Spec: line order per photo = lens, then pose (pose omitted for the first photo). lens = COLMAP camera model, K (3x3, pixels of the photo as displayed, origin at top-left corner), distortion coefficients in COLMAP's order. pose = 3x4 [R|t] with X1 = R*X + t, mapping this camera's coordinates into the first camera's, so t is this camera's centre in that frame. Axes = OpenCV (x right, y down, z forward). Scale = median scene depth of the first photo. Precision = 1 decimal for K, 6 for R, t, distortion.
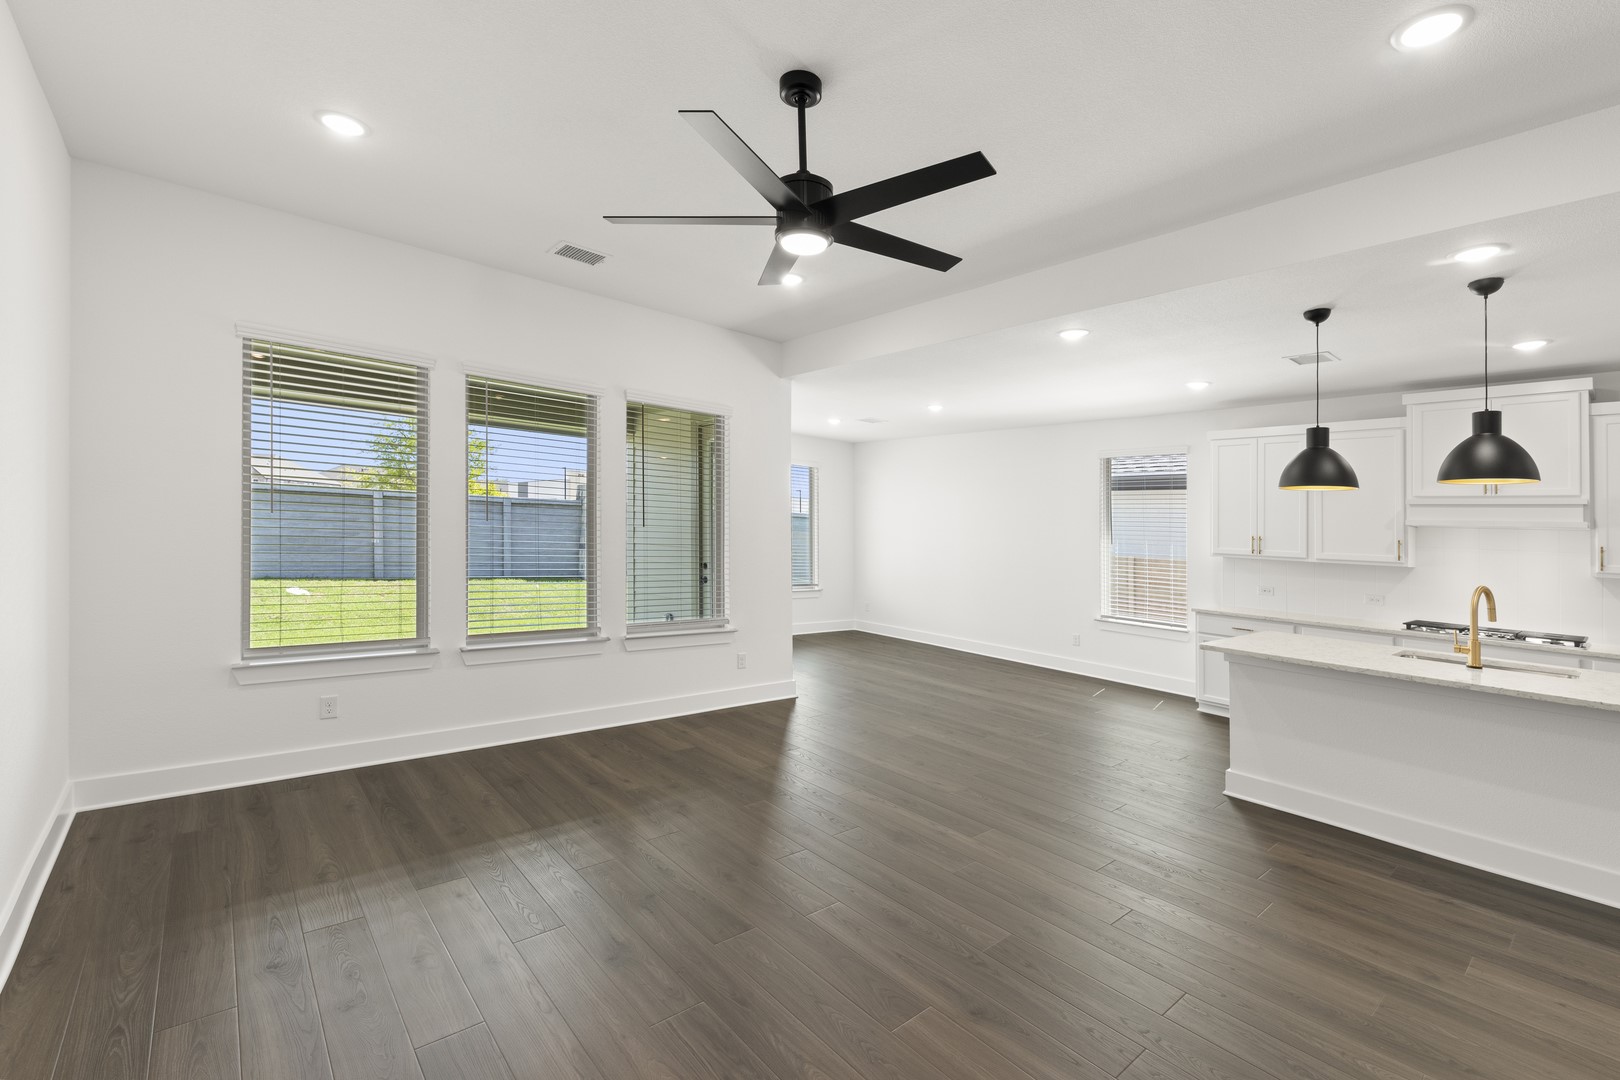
lens RADIAL K [[705.4, 0, 817.1], [0, 705.4, 515.6], [0, 0, 1]] dist [-0.001277, -0.000178]
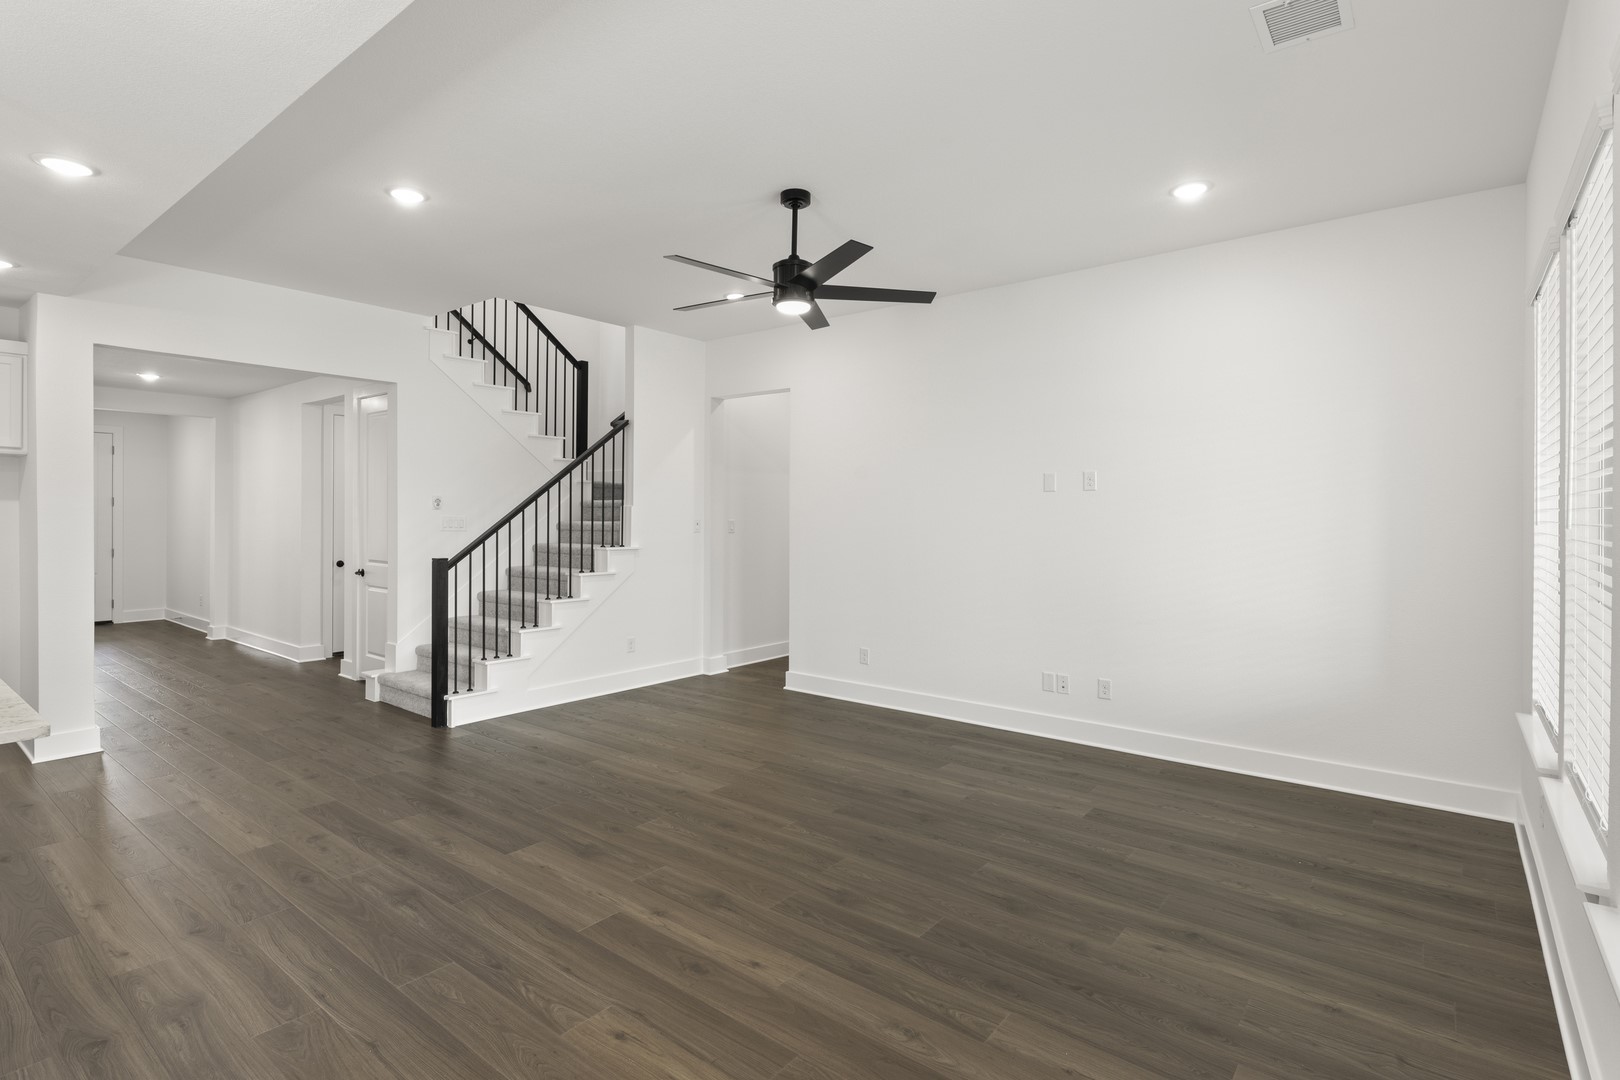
lens RADIAL K [[792.2, 0, 810.0], [0, 792.2, 540.0], [0, 0, 1]] dist [0.000805, 0.000114]
pose [[-0.982125, -0.038713, -0.184206, 0.191626], [-0.039656, 0.999212, 0.001434, 0.044743], [0.184005, 0.008713, -0.982887, 1.903016]]
